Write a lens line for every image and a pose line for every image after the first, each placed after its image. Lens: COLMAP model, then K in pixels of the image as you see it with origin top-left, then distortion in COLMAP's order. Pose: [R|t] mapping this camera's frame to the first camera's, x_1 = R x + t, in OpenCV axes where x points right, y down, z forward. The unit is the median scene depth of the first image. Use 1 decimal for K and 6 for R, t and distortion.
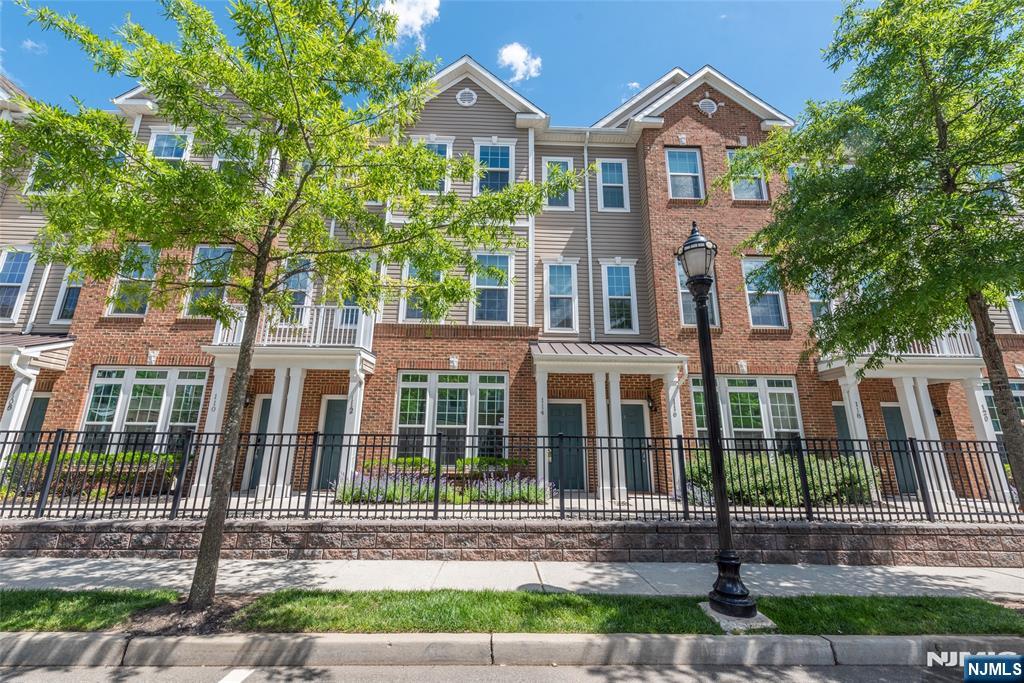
lens RADIAL K [[420.4, 0, 513.7], [0, 420.4, 327.4], [0, 0, 1]] dist [0.000035, -0.000033]
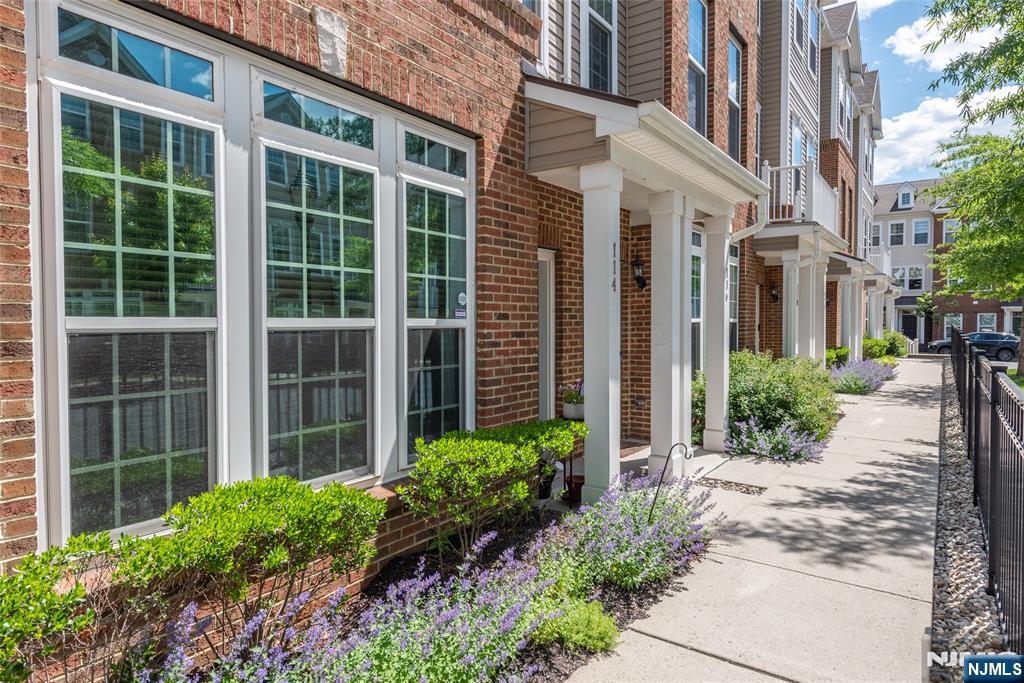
lens RADIAL K [[607.1, 0, 512.0], [0, 607.1, 341.5], [0, 0, 1]] dist [0.002262, 0.000443]
pose [[0.606285, -0.041396, 0.794170, -0.349552], [-0.200648, 0.958372, 0.203134, 0.152306], [-0.769519, -0.282505, 0.572740, 0.710739]]
